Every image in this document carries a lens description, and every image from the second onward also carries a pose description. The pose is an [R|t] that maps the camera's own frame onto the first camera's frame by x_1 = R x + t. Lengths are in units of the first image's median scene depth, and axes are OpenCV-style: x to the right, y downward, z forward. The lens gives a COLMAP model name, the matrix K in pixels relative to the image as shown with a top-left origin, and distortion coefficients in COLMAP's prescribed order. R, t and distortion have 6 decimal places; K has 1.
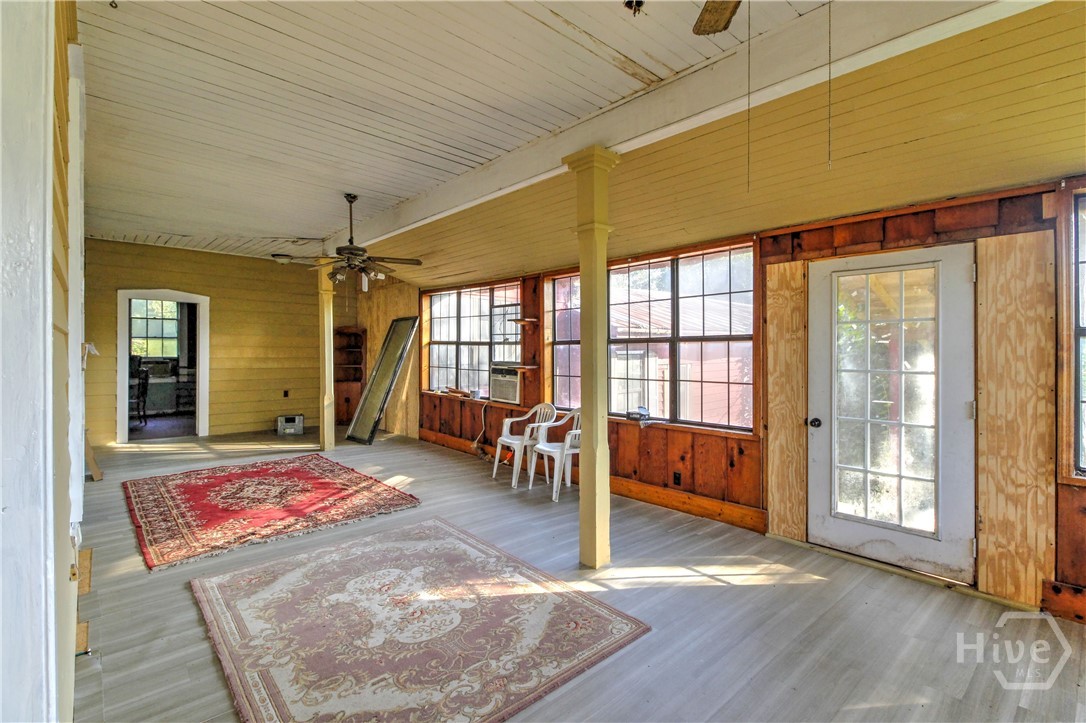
lens RADIAL K [[499.5, 0, 539.8], [0, 499.5, 353.4], [0, 0, 1]] dist [0.011090, -0.004837]
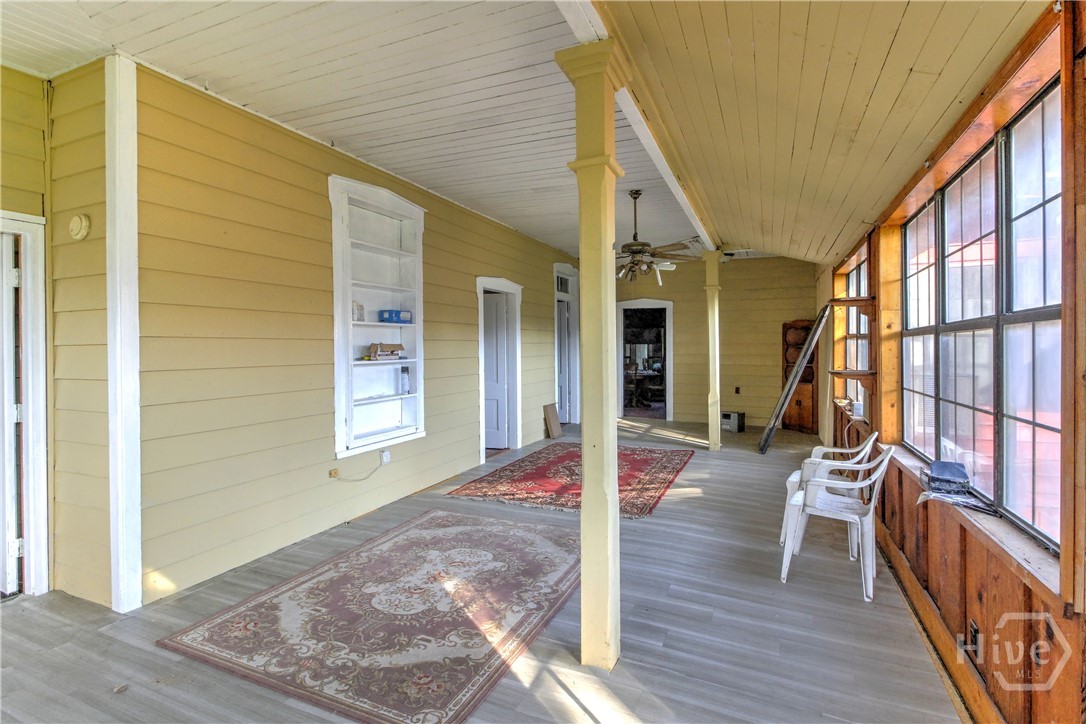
lens RADIAL K [[499.5, 0, 546.2], [0, 499.5, 355.0], [0, 0, 1]] dist [0.011090, -0.004837]
pose [[0.424533, 0.010573, -0.905351, 0.745456], [-0.001586, 0.999939, 0.010934, -0.002880], [0.905411, -0.003206, 0.424524, 0.694014]]
